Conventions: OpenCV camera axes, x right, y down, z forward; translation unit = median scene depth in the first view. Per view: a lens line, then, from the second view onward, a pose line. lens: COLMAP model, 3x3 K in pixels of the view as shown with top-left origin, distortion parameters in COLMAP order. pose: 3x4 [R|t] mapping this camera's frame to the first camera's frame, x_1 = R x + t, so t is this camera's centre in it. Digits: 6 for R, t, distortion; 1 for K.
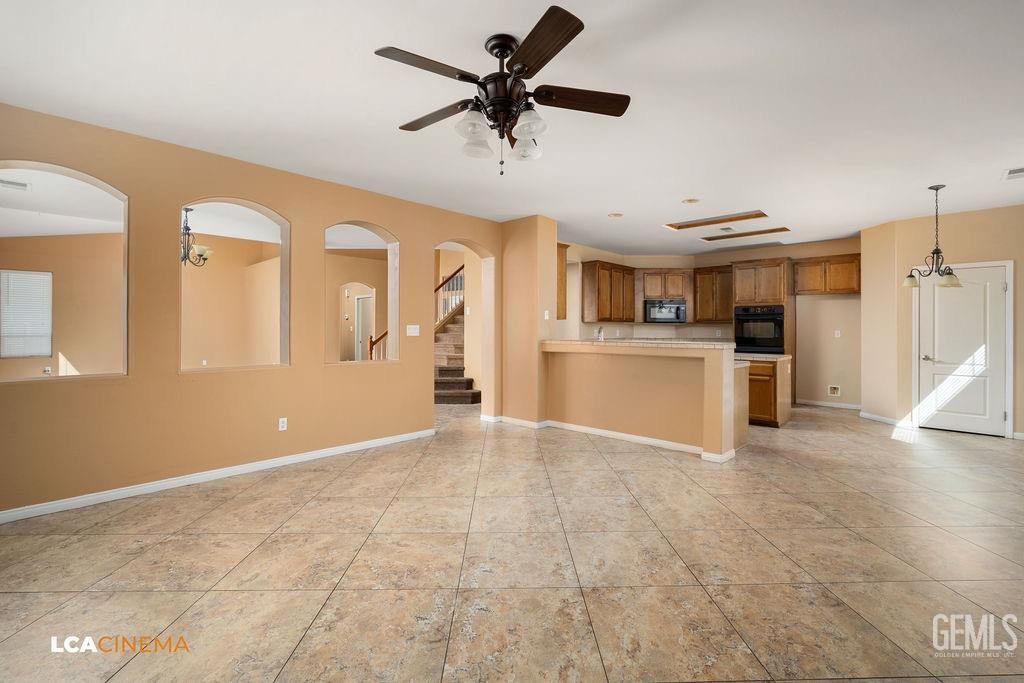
lens RADIAL K [[446.5, 0, 513.7], [0, 446.5, 327.0], [0, 0, 1]] dist [-0.013461, 0.001528]
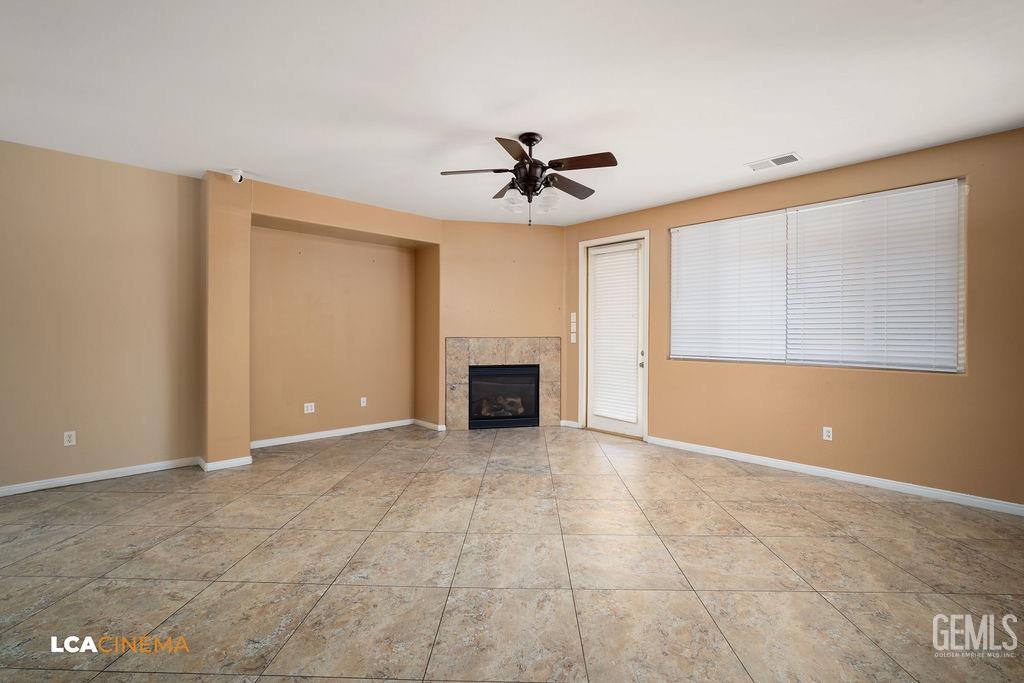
lens RADIAL K [[446.5, 0, 511.4], [0, 446.5, 336.7], [0, 0, 1]] dist [-0.013461, 0.001528]
pose [[-0.998651, -0.007228, 0.051410, -0.038649], [-0.007067, 0.999970, 0.003304, 0.010625], [-0.051433, 0.002936, -0.998672, 2.129810]]
